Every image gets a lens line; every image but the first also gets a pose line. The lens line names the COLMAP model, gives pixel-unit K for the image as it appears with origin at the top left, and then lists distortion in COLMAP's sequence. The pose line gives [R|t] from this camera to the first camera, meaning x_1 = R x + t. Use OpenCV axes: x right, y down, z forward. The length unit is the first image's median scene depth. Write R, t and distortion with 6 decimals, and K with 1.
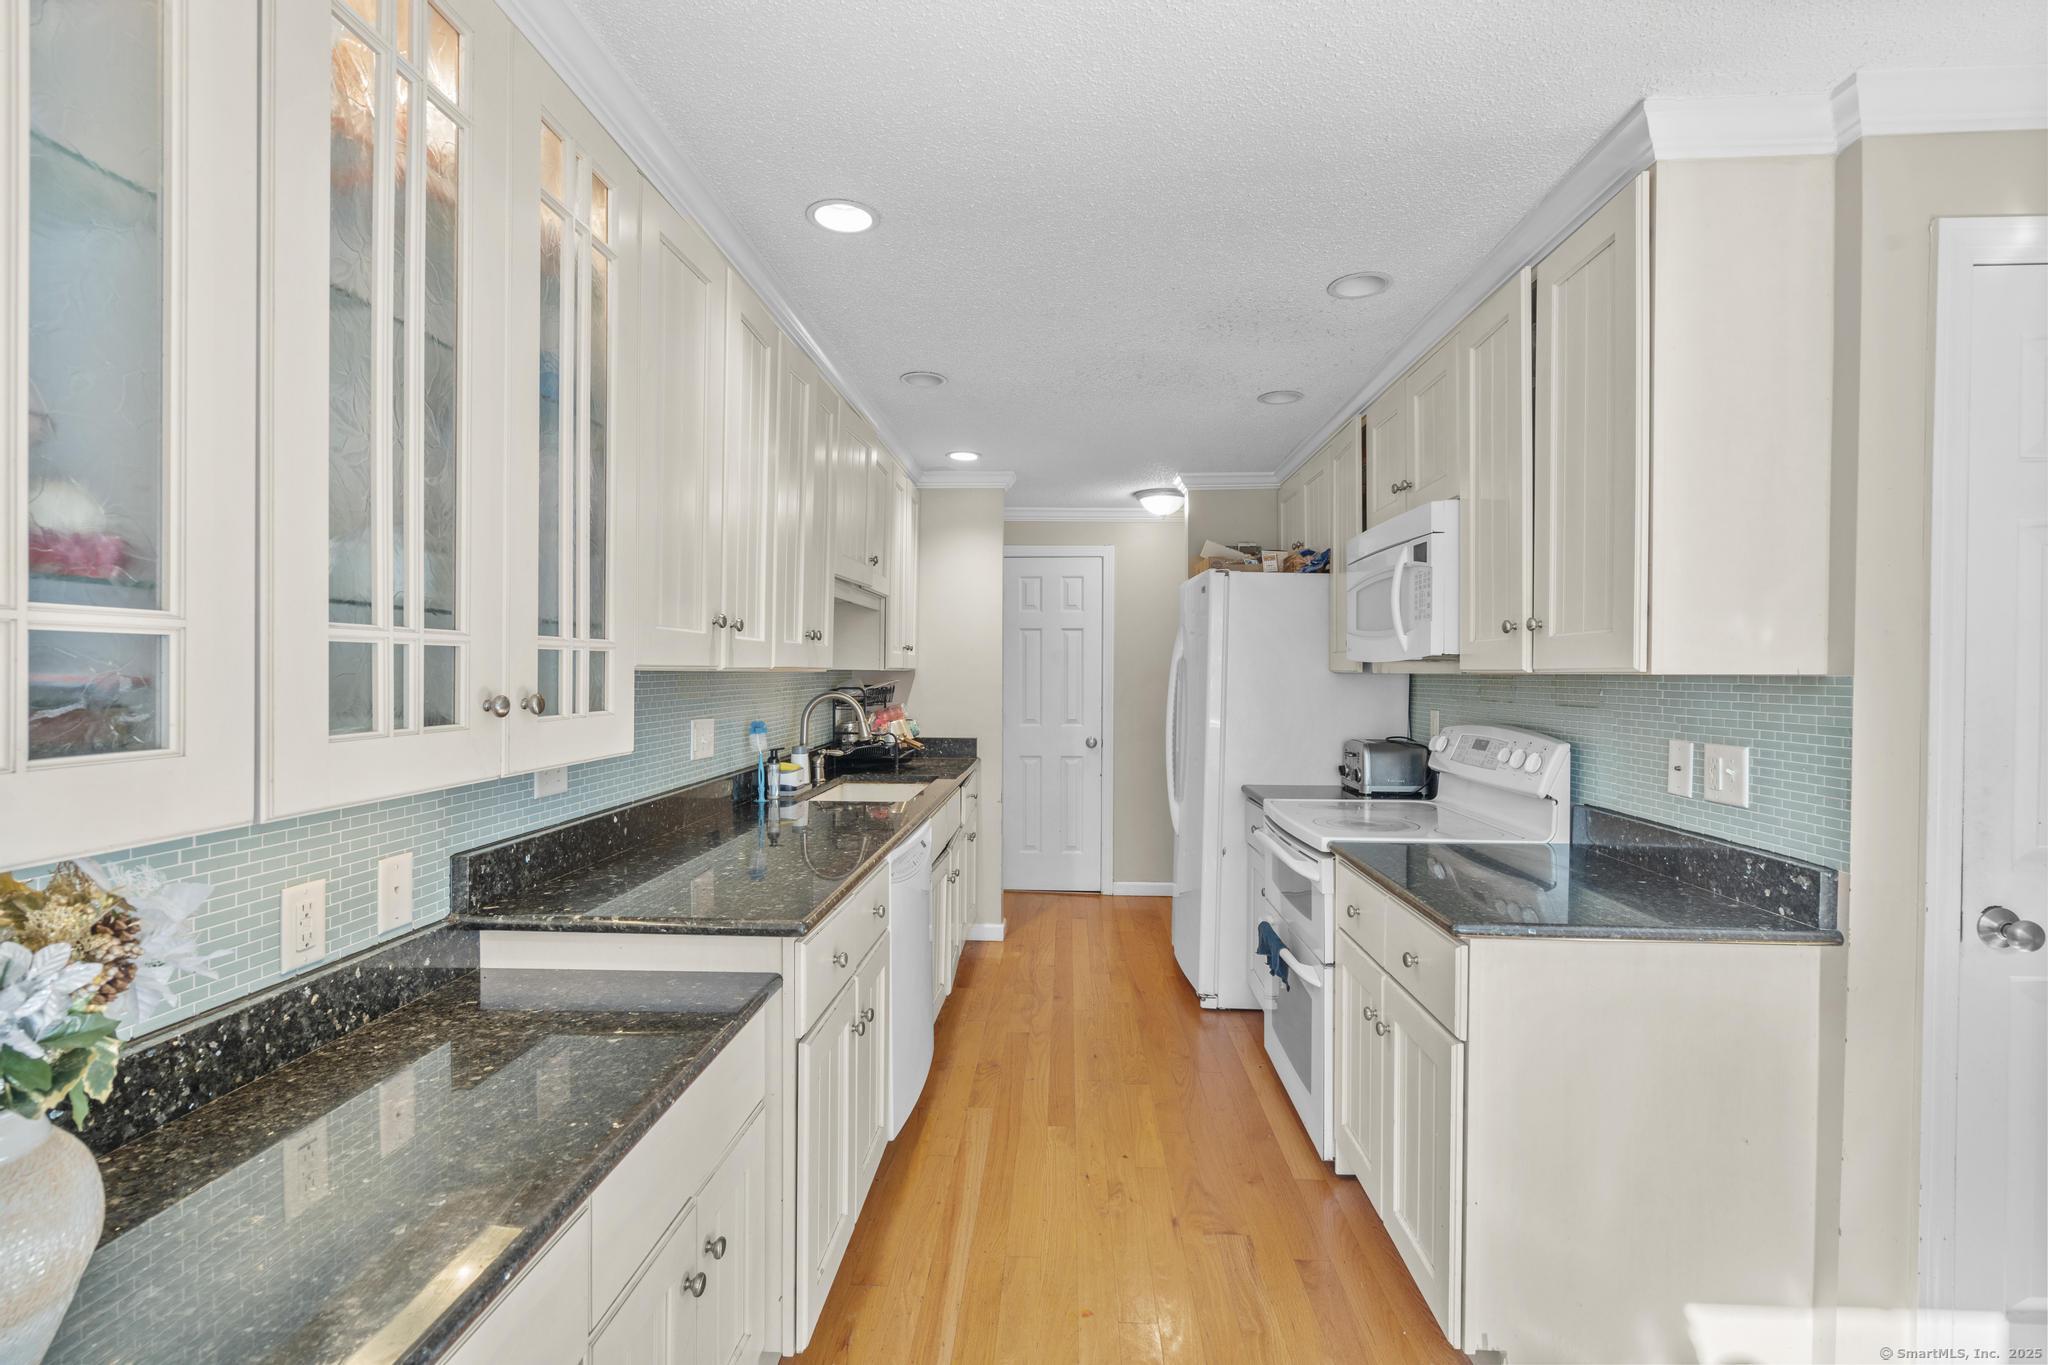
lens RADIAL K [[919.8, 0, 1023.0], [0, 919.8, 683.3], [0, 0, 1]] dist [-0.005684, 0.003228]
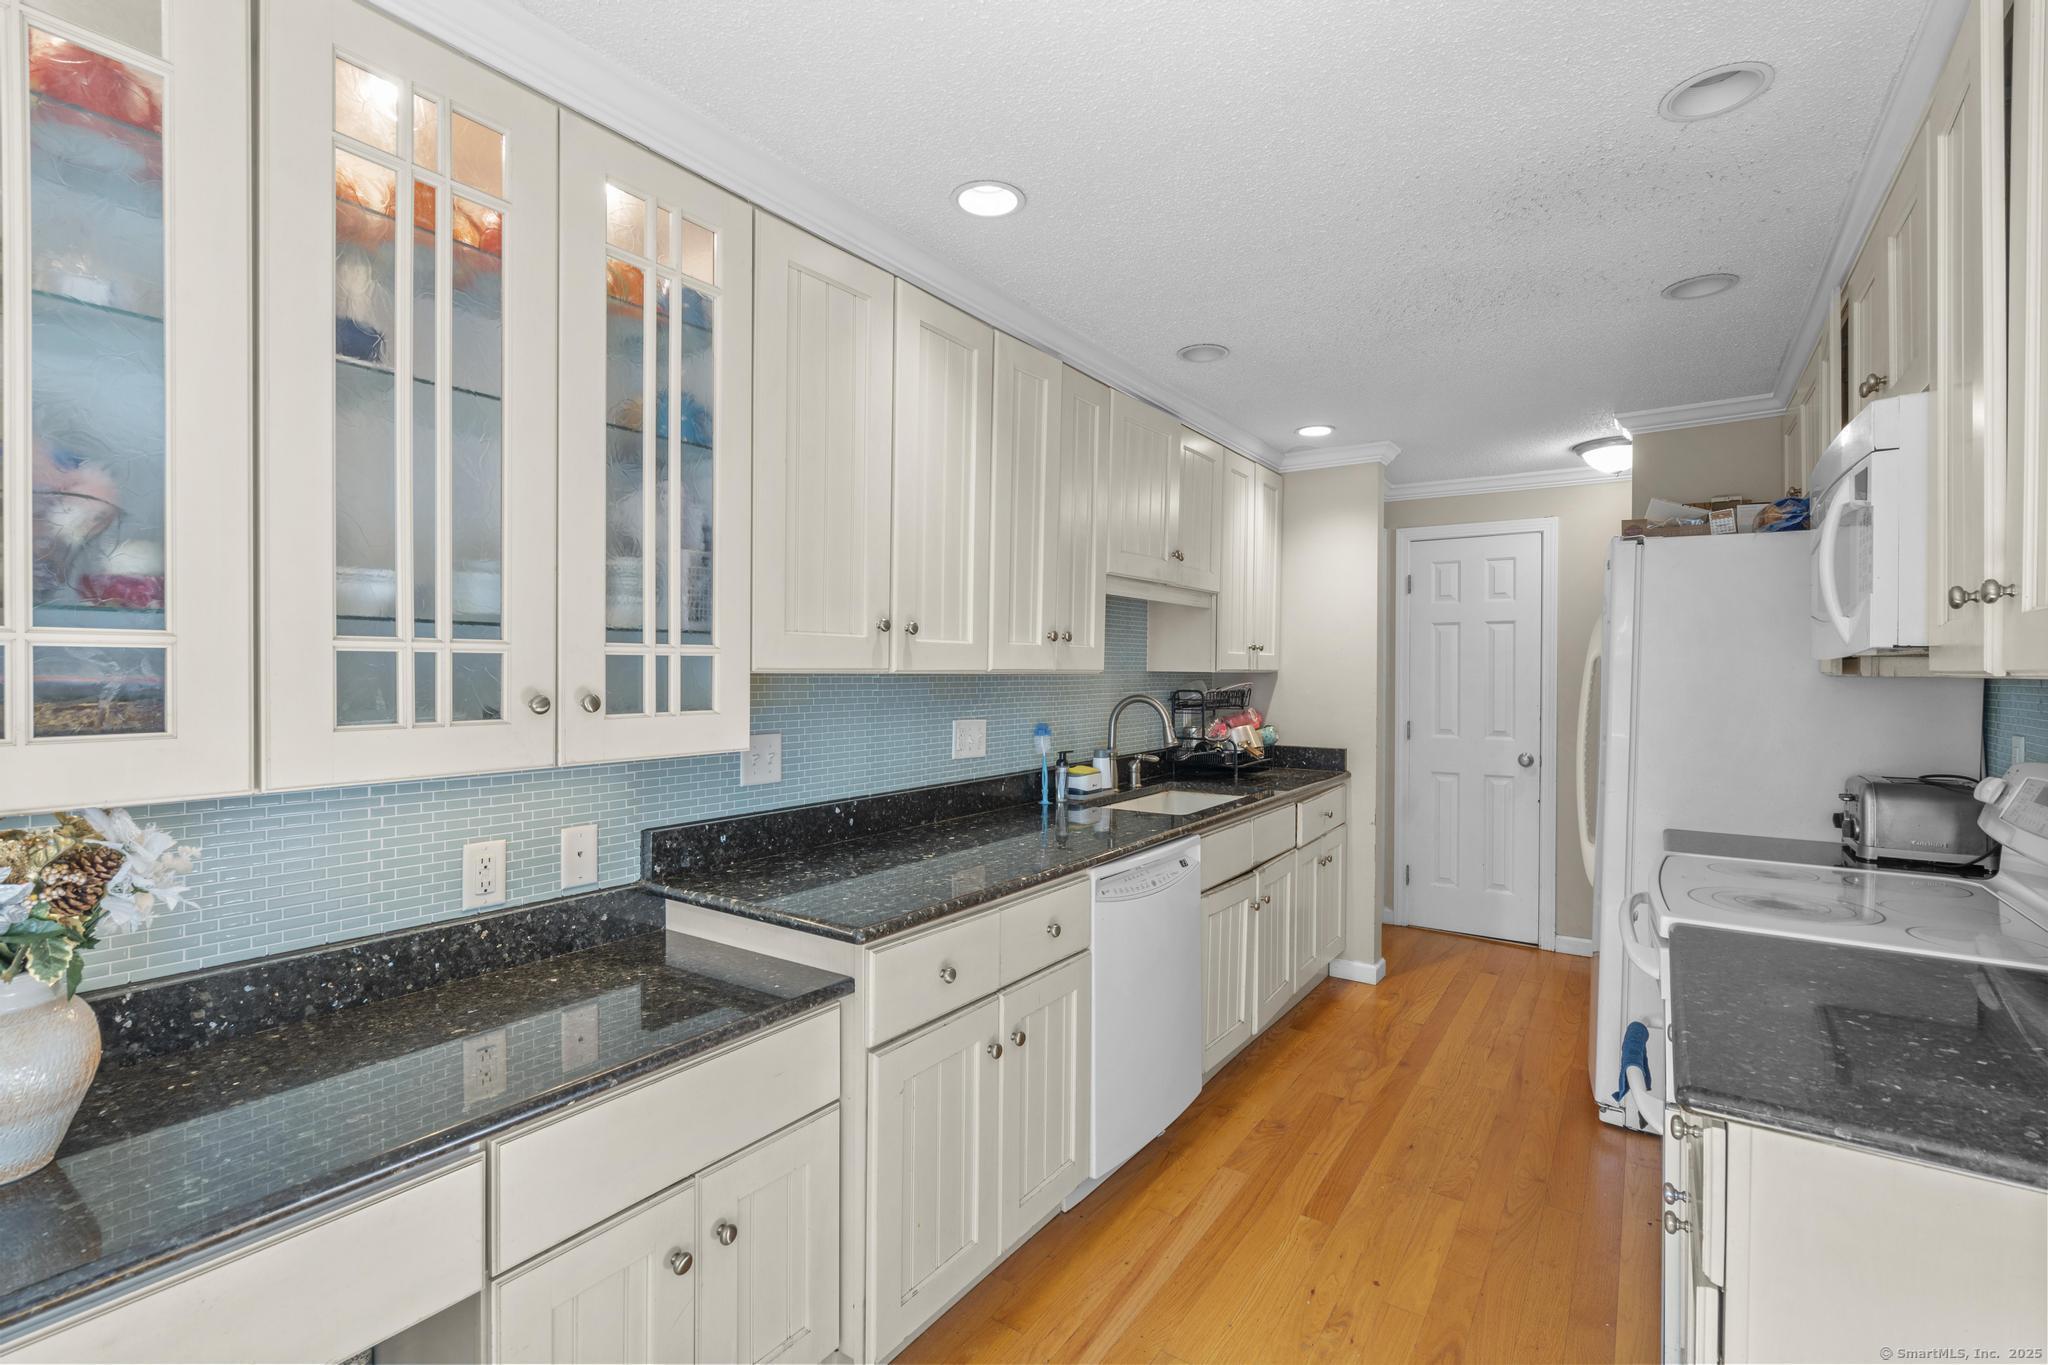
lens RADIAL K [[919.8, 0, 1019.1], [0, 919.8, 681.2], [0, 0, 1]] dist [-0.005684, 0.003228]
pose [[0.851598, 0.004189, -0.524179, 0.278263], [-0.006308, 0.999978, -0.002256, -0.002888], [0.524158, 0.005227, 0.851605, 0.167280]]
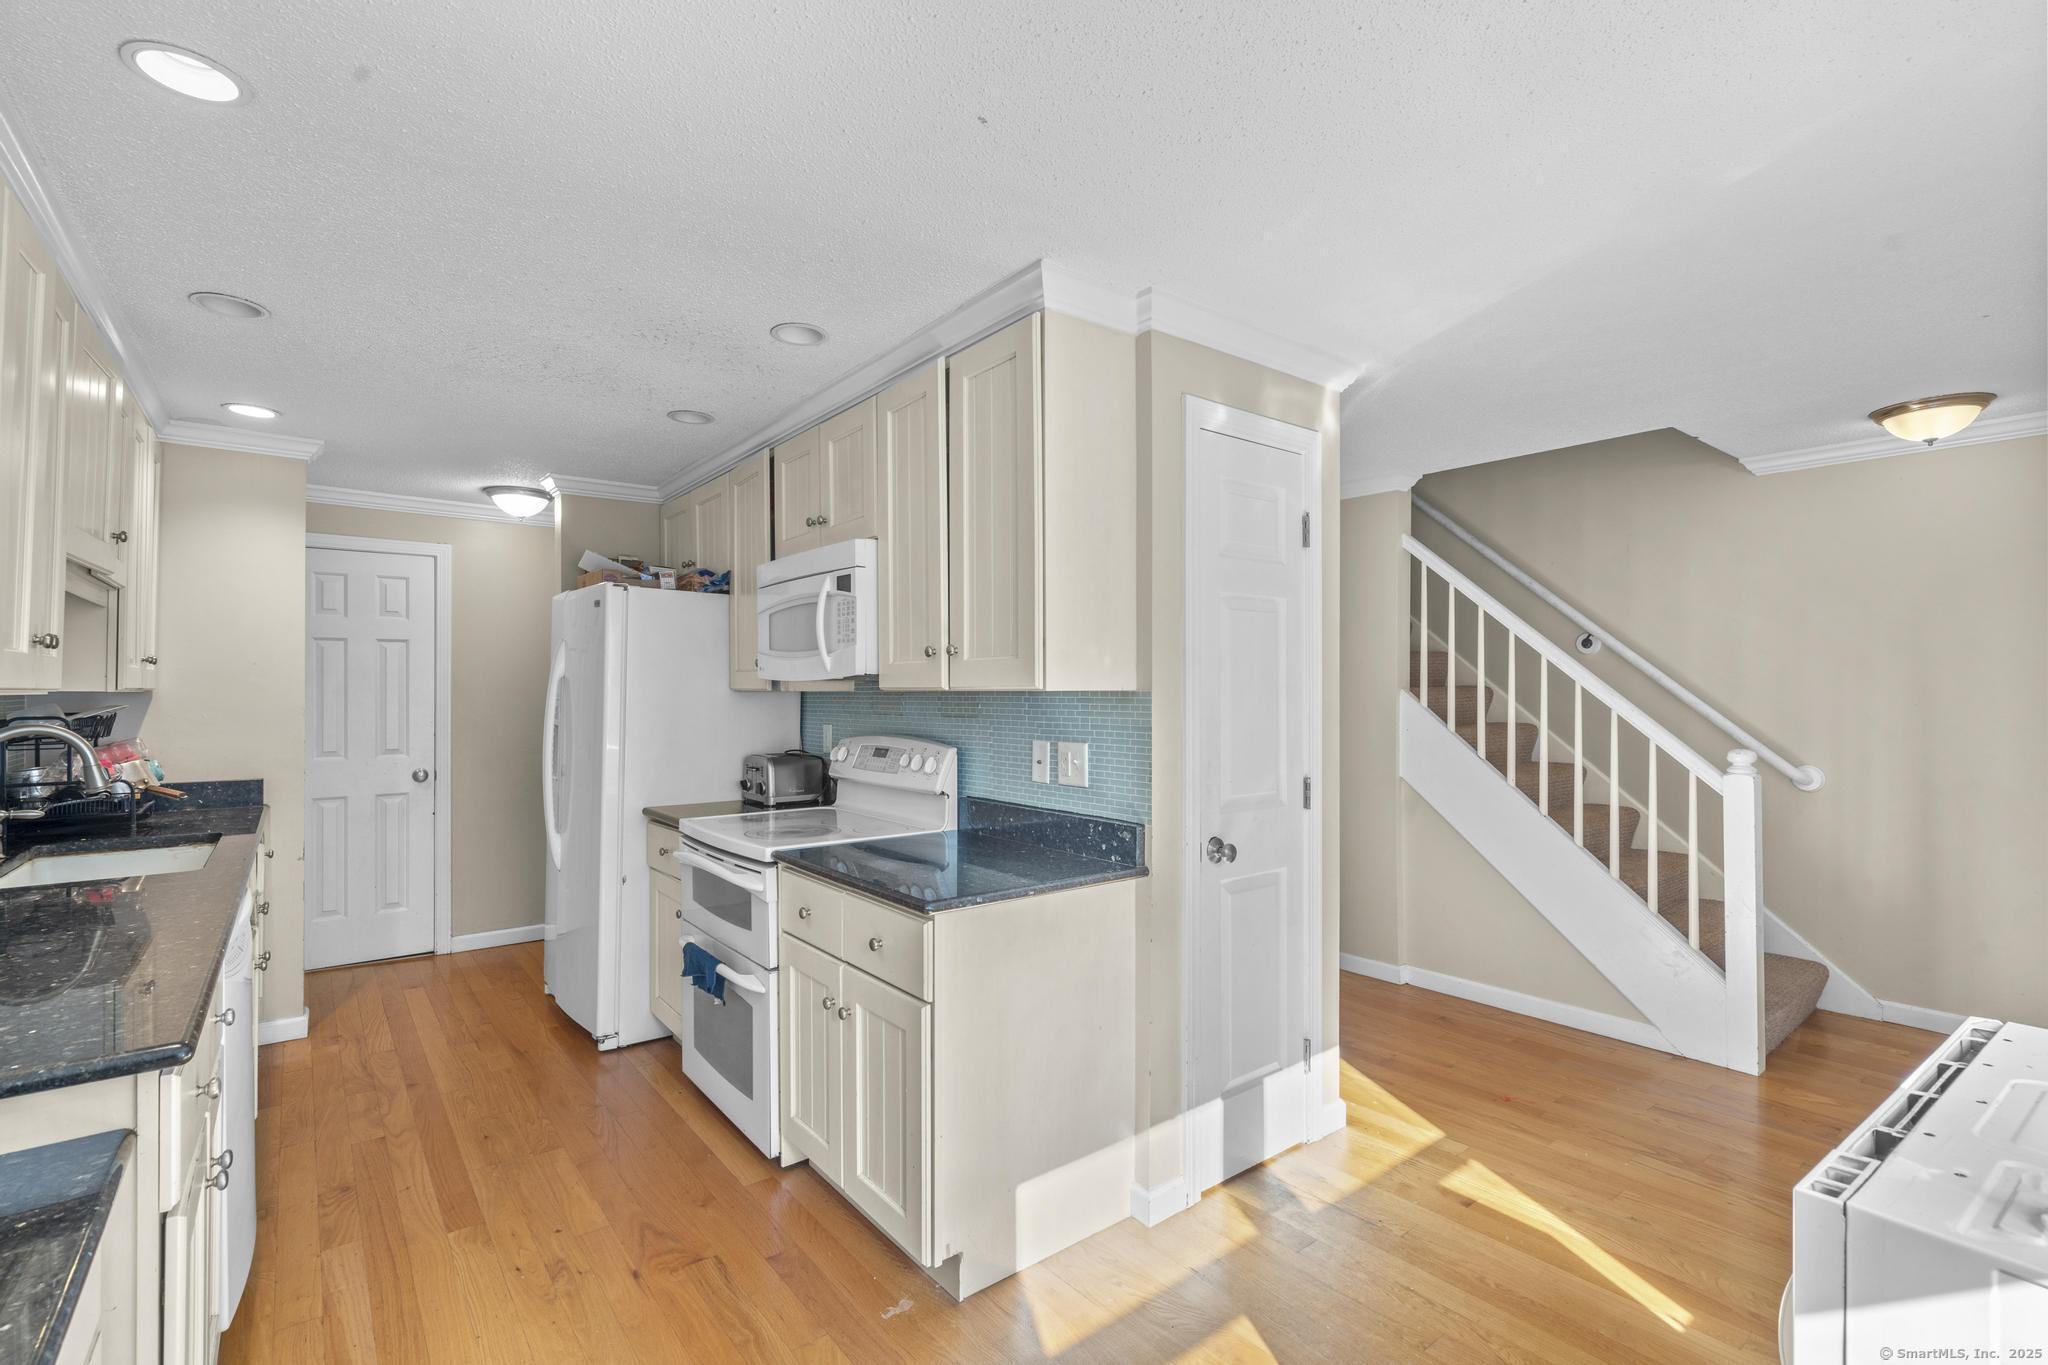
lens RADIAL K [[919.8, 0, 1019.8], [0, 919.8, 682.0], [0, 0, 1]] dist [-0.005684, 0.003228]
pose [[0.755565, -0.000737, 0.655073, -0.143604], [0.014105, 0.999786, -0.015143, -0.002000], [-0.654922, 0.020681, 0.755414, 0.015642]]
